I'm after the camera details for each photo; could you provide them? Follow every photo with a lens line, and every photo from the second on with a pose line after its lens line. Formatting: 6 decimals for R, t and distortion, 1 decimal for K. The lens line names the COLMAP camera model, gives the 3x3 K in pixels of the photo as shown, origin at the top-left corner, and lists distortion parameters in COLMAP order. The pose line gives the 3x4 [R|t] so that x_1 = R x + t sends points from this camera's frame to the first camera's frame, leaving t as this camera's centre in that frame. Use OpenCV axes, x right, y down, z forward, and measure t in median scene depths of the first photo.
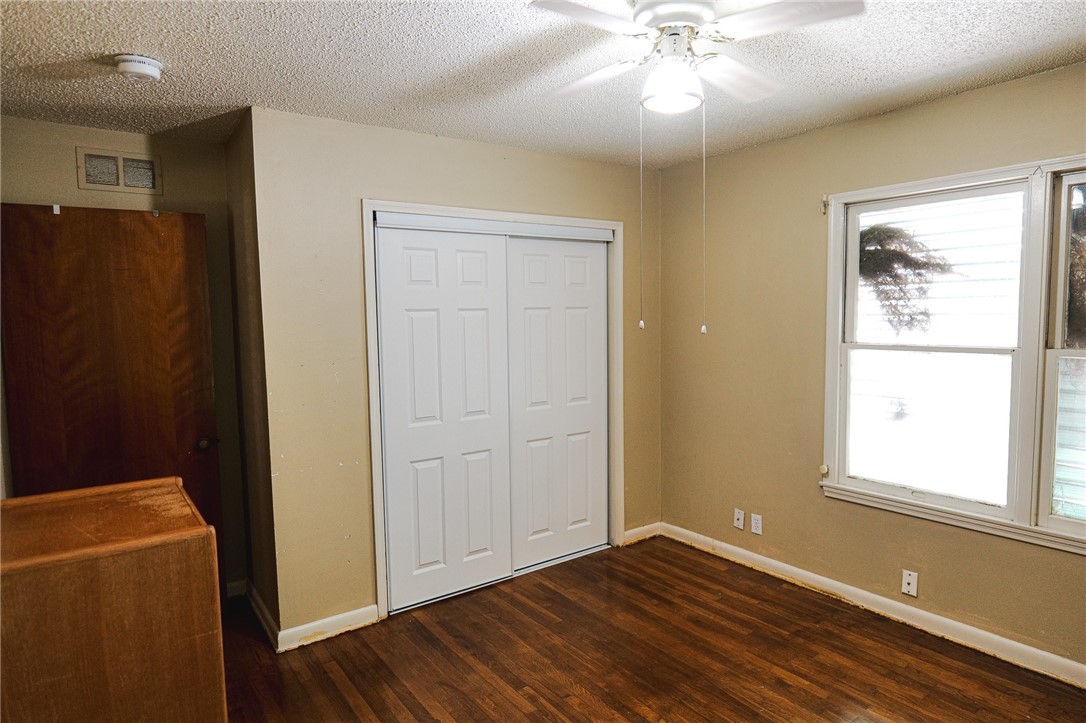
lens RADIAL K [[635.7, 0, 545.4], [0, 635.7, 361.3], [0, 0, 1]] dist [-0.019868, 0.008020]
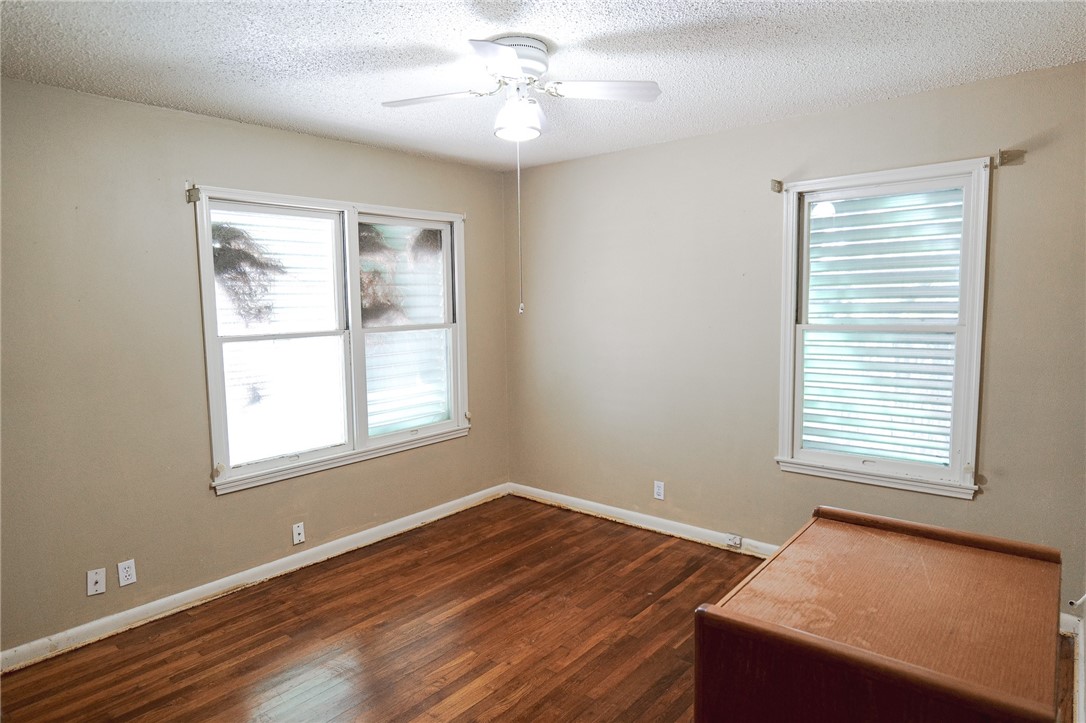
lens RADIAL K [[635.7, 0, 544.3], [0, 635.7, 361.2], [0, 0, 1]] dist [-0.019868, 0.008020]
pose [[-0.224871, -0.083118, 0.970837, -0.644165], [0.093780, 0.989883, 0.106471, -0.052398], [-0.969865, 0.114988, -0.214801, 0.752014]]
